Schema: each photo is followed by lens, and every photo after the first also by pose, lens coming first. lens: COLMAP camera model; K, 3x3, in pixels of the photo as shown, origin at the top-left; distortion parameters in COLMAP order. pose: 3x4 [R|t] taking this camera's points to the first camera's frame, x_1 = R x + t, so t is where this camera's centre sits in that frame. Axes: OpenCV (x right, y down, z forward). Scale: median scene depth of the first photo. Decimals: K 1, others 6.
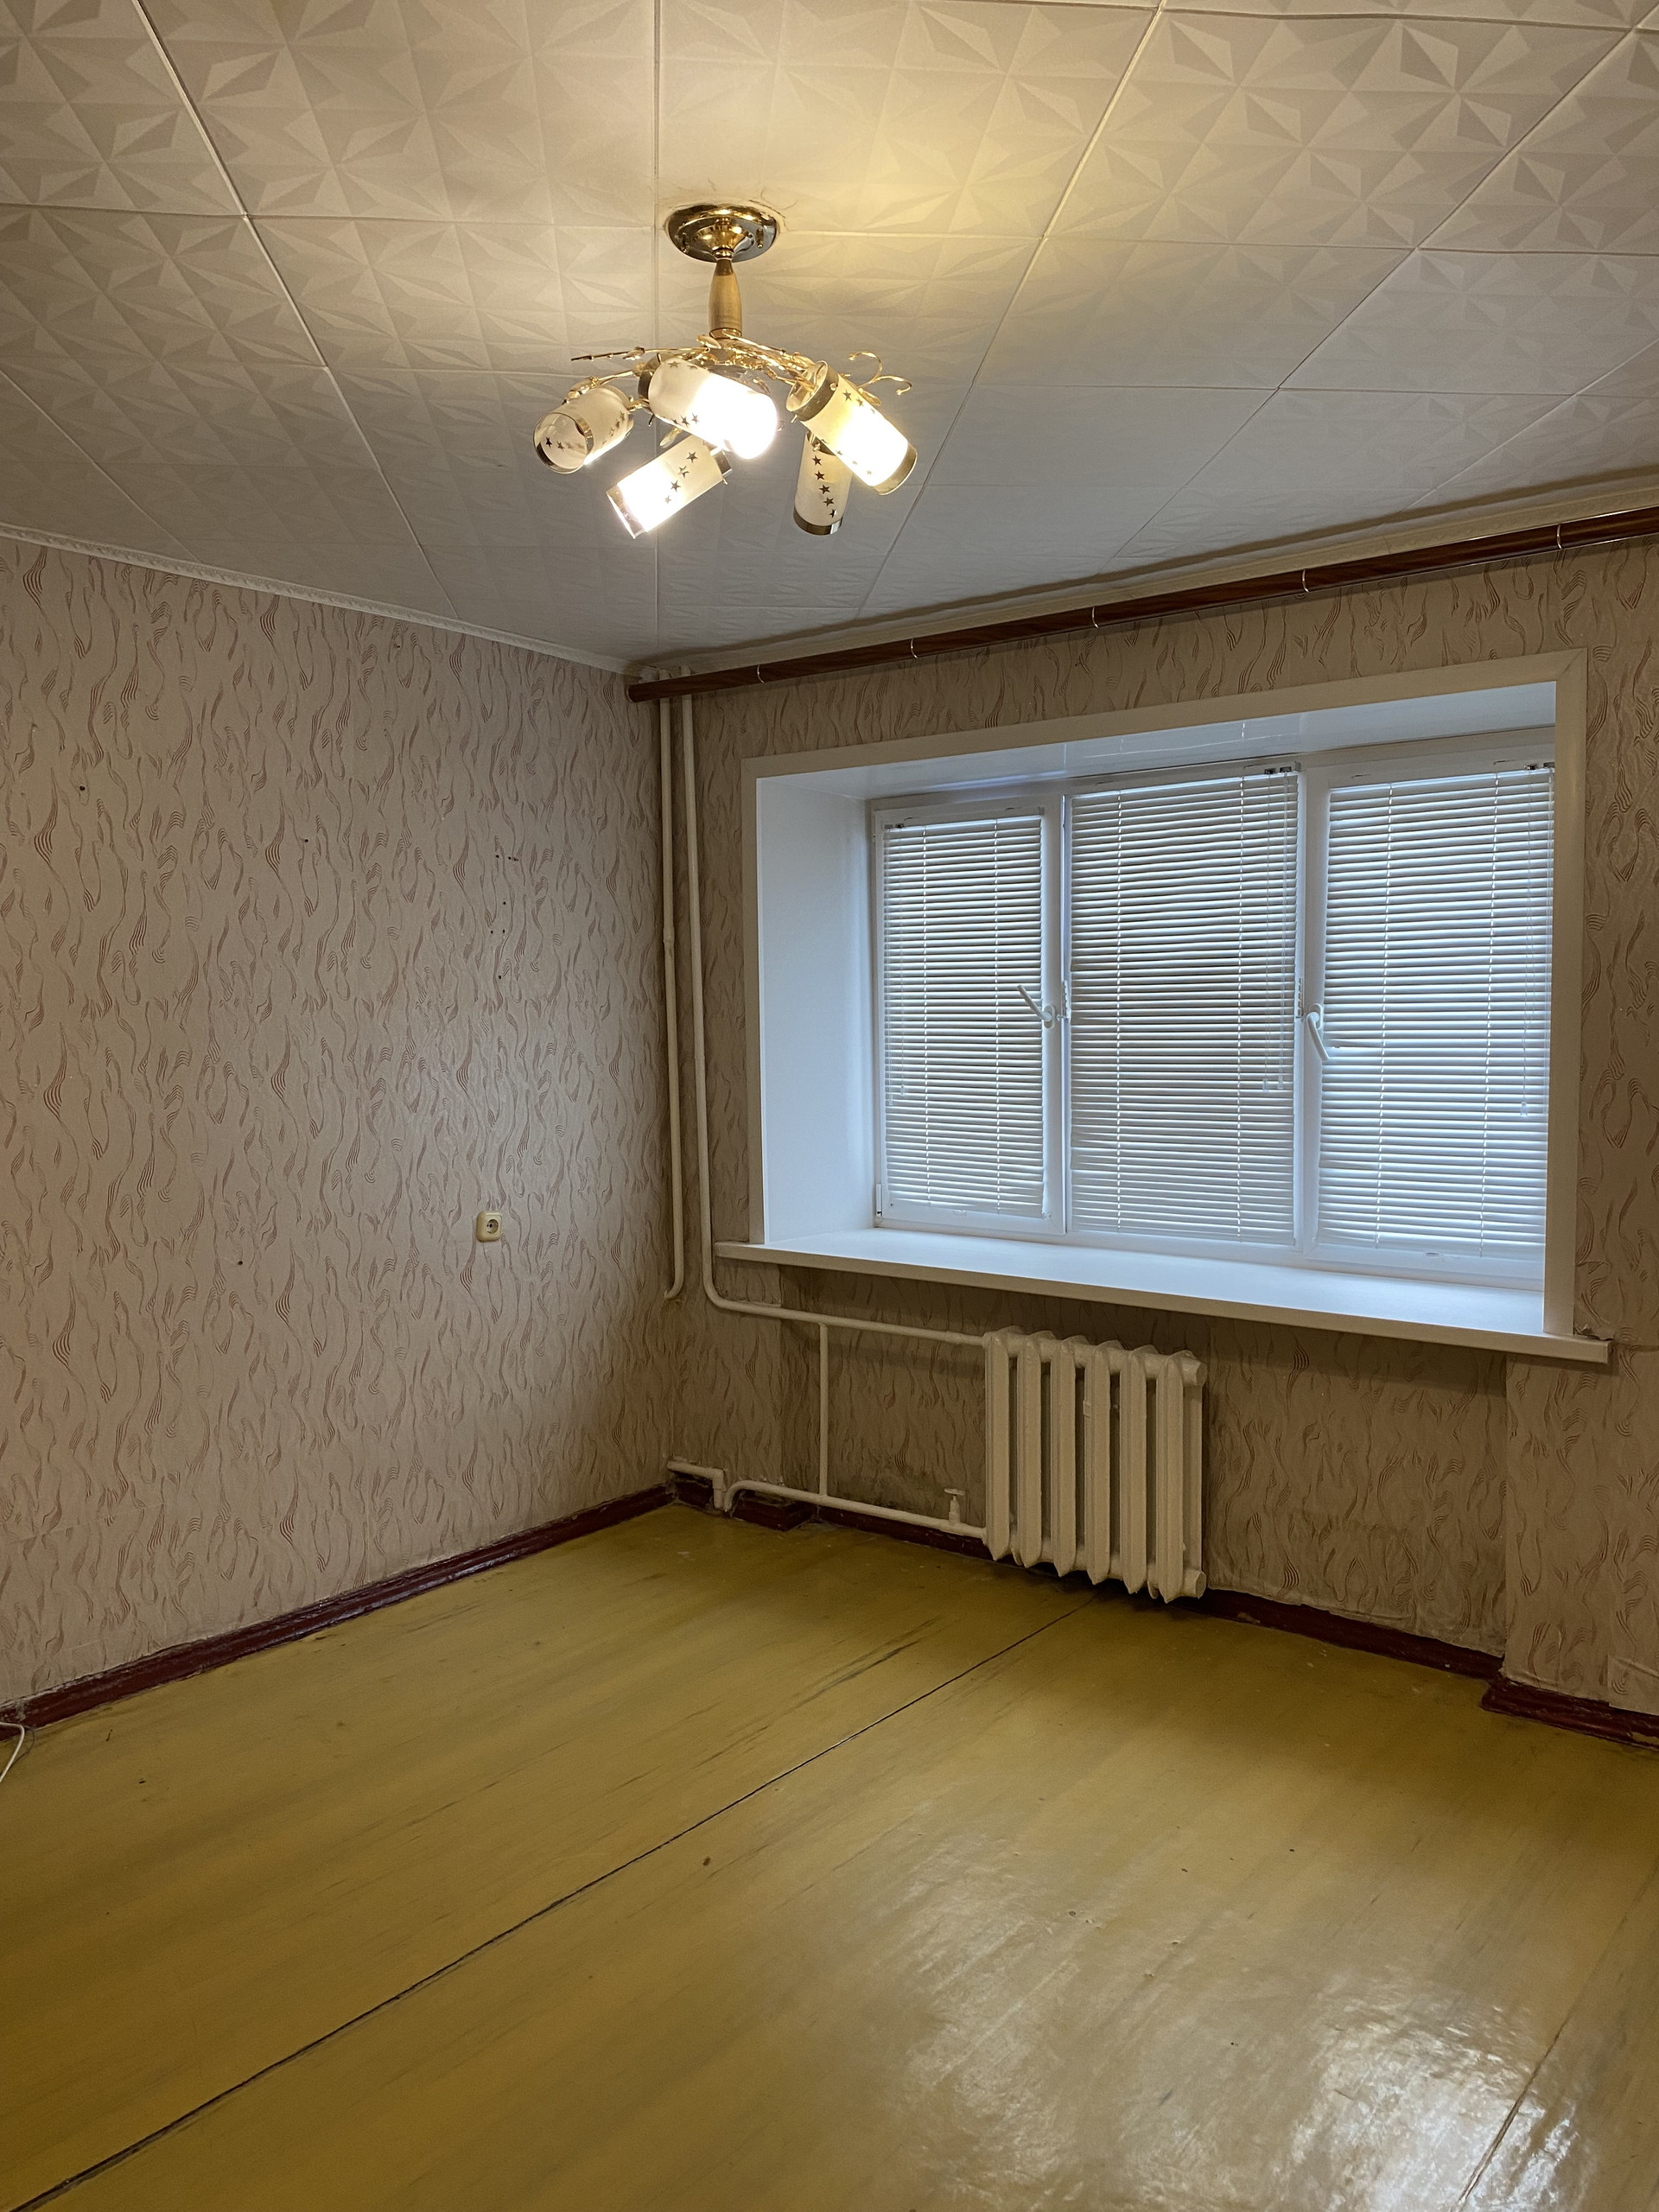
lens RADIAL K [[1654.2, 0, 841.2], [0, 1654.2, 1124.3], [0, 0, 1]] dist [0.142603, -0.369532]
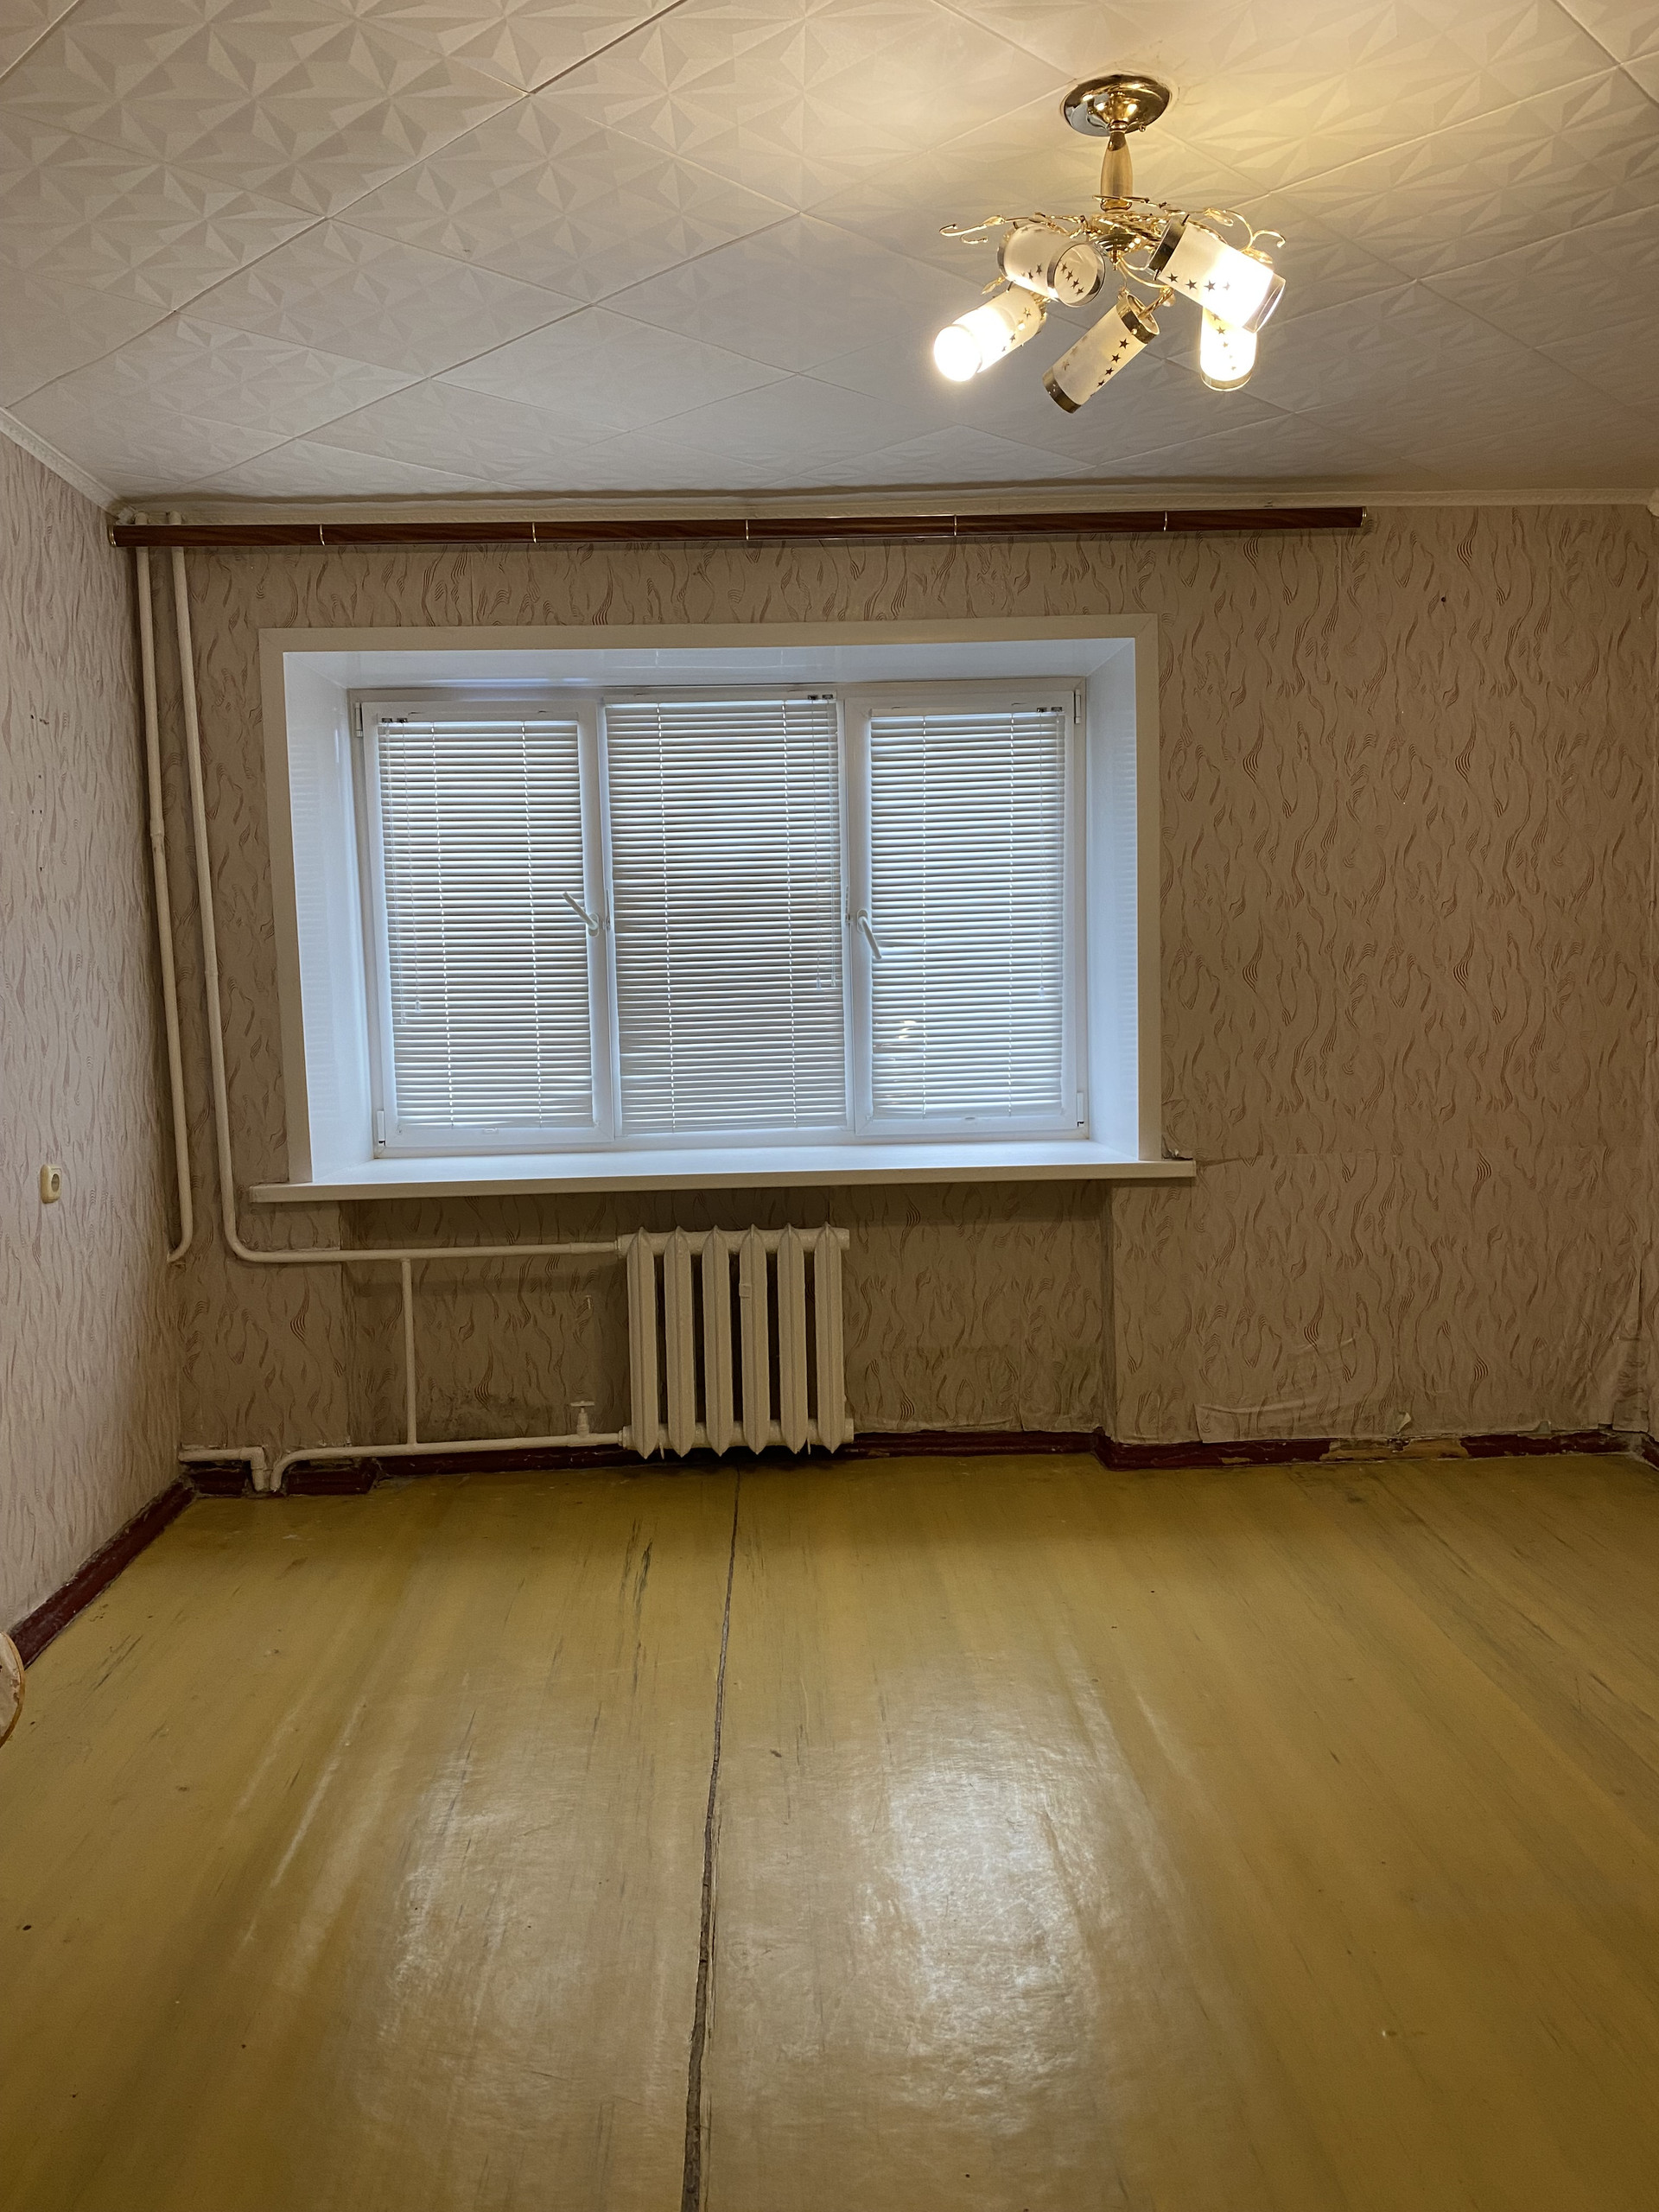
lens RADIAL K [[1638.6, 0, 829.5], [0, 1638.6, 1106.0], [0, 0, 1]] dist [0.124683, -0.266170]
pose [[0.769668, -0.069815, 0.634615, -0.441292], [0.063316, 0.997450, 0.032940, 0.022599], [-0.635297, 0.014828, 0.772126, 0.155942]]
